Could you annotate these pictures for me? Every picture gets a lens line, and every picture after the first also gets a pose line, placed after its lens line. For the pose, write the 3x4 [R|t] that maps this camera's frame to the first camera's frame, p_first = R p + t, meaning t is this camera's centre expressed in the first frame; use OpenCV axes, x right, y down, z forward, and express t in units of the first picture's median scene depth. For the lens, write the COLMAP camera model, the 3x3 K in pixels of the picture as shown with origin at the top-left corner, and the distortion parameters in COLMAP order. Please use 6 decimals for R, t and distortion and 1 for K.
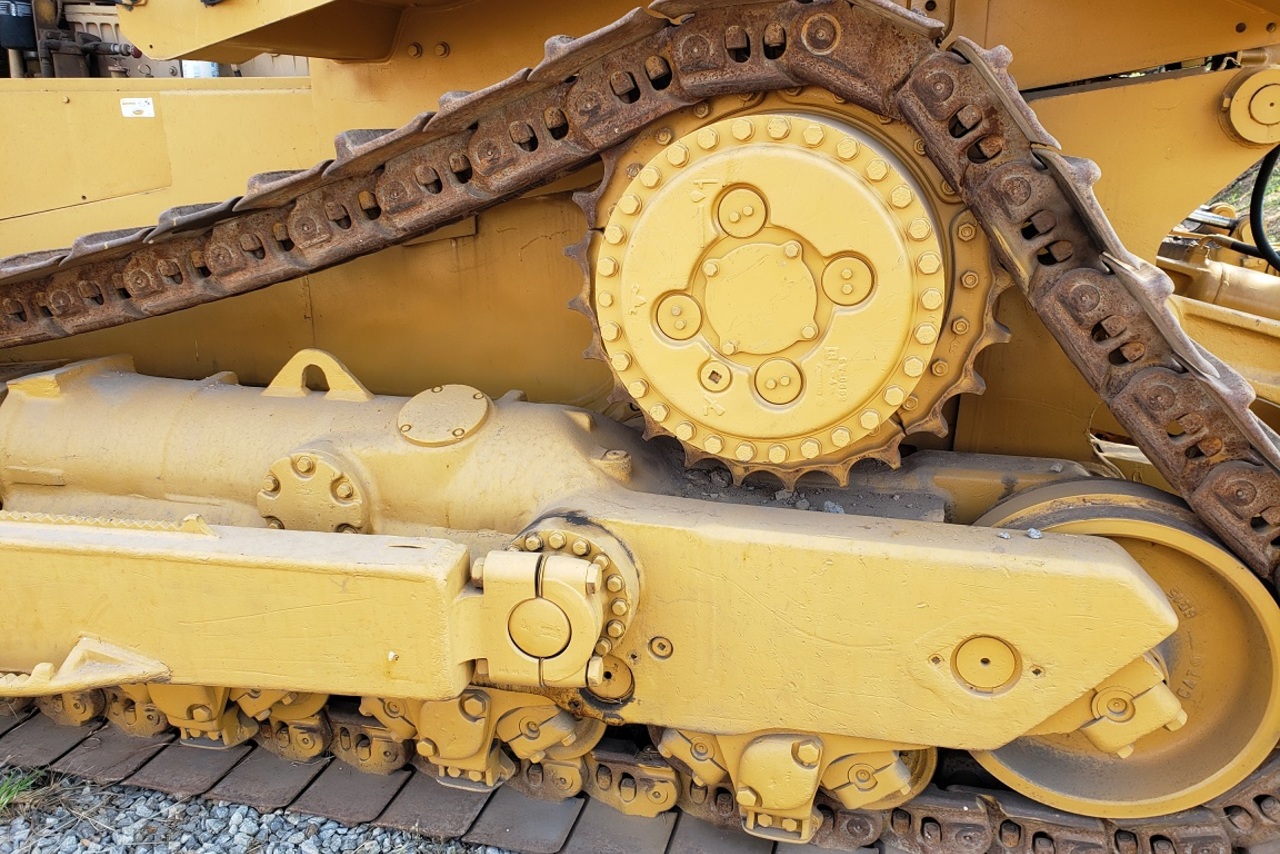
lens RADIAL K [[963.7, 0, 641.0], [0, 963.7, 411.4], [0, 0, 1]] dist [0.111937, -0.162344]
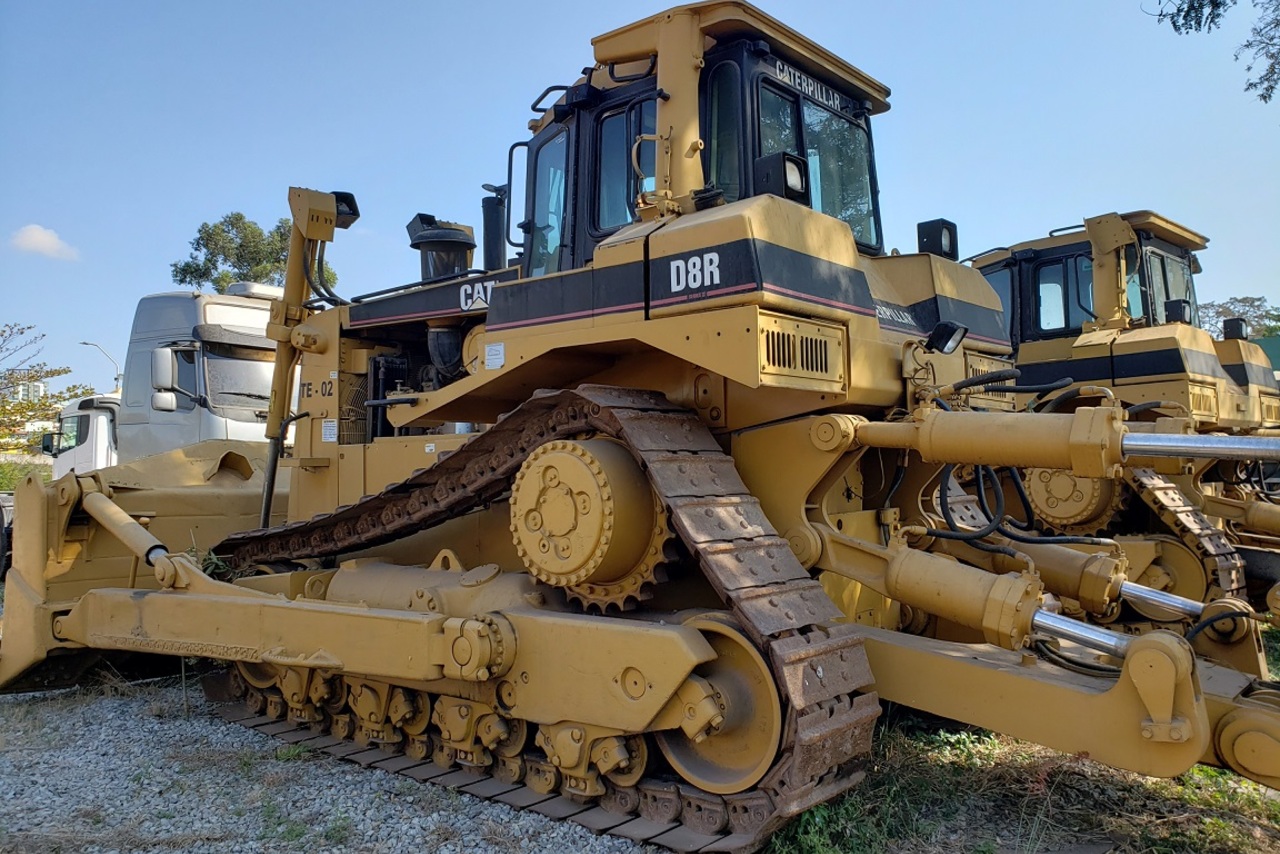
lens RADIAL K [[963.7, 0, 641.0], [0, 963.7, 411.4], [0, 0, 1]] dist [0.111937, -0.162344]
pose [[0.898893, -0.041060, -0.436239, 1.207810], [-0.107857, 0.944231, -0.311119, 0.326420], [0.424685, 0.326715, 0.844334, -0.899516]]
